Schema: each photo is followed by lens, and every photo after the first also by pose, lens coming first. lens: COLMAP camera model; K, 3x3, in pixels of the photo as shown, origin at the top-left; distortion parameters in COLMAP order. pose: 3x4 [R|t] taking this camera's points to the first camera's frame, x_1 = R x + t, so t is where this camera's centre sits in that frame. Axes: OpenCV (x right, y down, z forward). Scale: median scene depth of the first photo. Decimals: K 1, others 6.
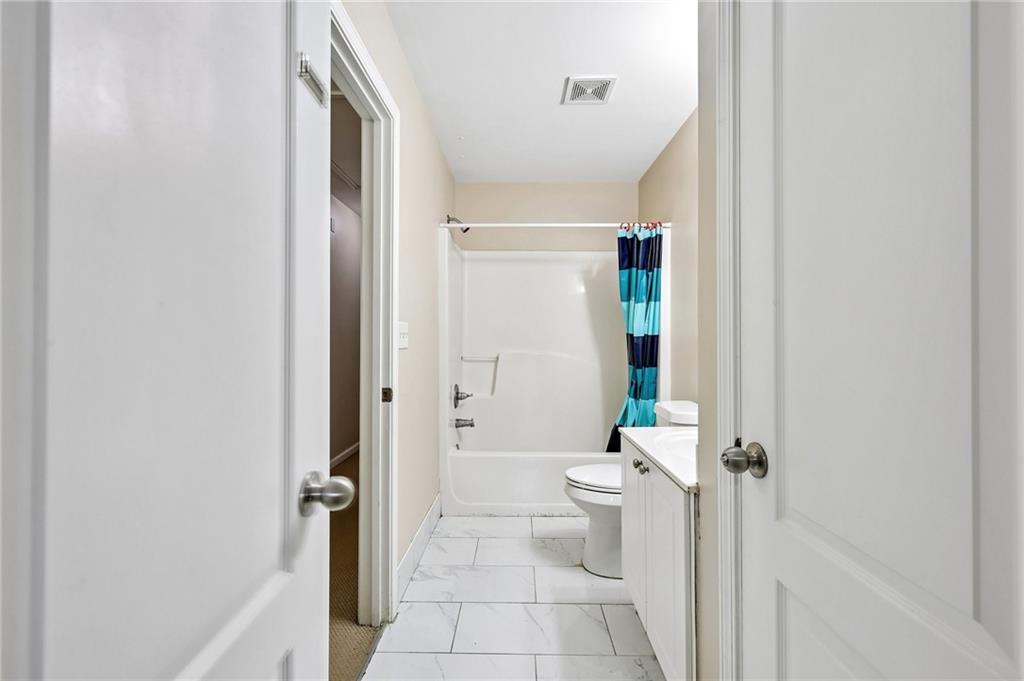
lens RADIAL K [[413.2, 0, 513.1], [0, 413.2, 338.0], [0, 0, 1]] dist [-0.014380, -0.000122]
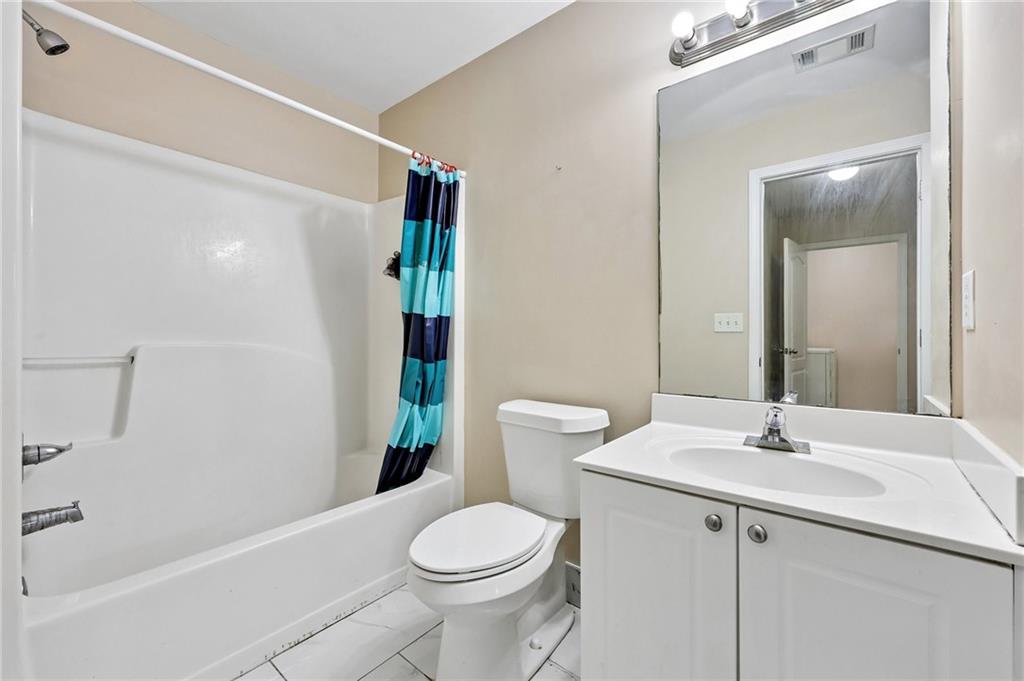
lens RADIAL K [[413.2, 0, 513.1], [0, 413.2, 338.0], [0, 0, 1]] dist [-0.014380, -0.000122]
pose [[0.618465, -0.004484, 0.785799, -0.167647], [-0.002236, 0.999970, 0.007466, 0.025313], [-0.785809, -0.006374, 0.618437, 0.439623]]
